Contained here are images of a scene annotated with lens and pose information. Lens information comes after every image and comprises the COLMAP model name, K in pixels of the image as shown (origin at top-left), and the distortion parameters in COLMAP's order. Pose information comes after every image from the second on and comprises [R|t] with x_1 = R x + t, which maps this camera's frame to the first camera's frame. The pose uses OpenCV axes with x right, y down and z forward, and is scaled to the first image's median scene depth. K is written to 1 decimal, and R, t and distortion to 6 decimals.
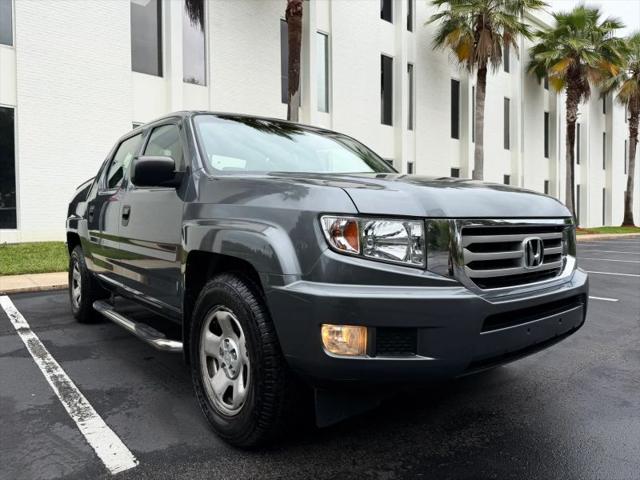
lens RADIAL K [[453.0, 0, 320.0], [0, 453.0, 240.0], [0, 0, 1]] dist [0.066084, -0.078867]
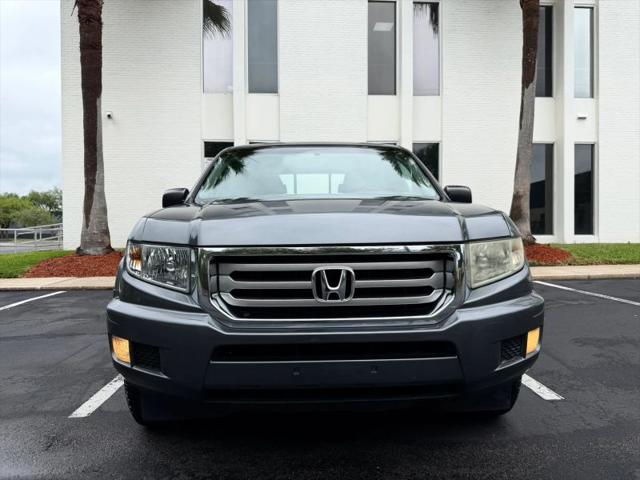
lens RADIAL K [[458.7, 0, 316.3], [0, 458.7, 241.4], [0, 0, 1]] dist [0.006604, -0.022028]
pose [[0.799486, 0.011971, -0.600565, 0.715114], [-0.018301, 0.999823, -0.004432, -0.036810], [0.600405, 0.014534, 0.799564, 0.209762]]
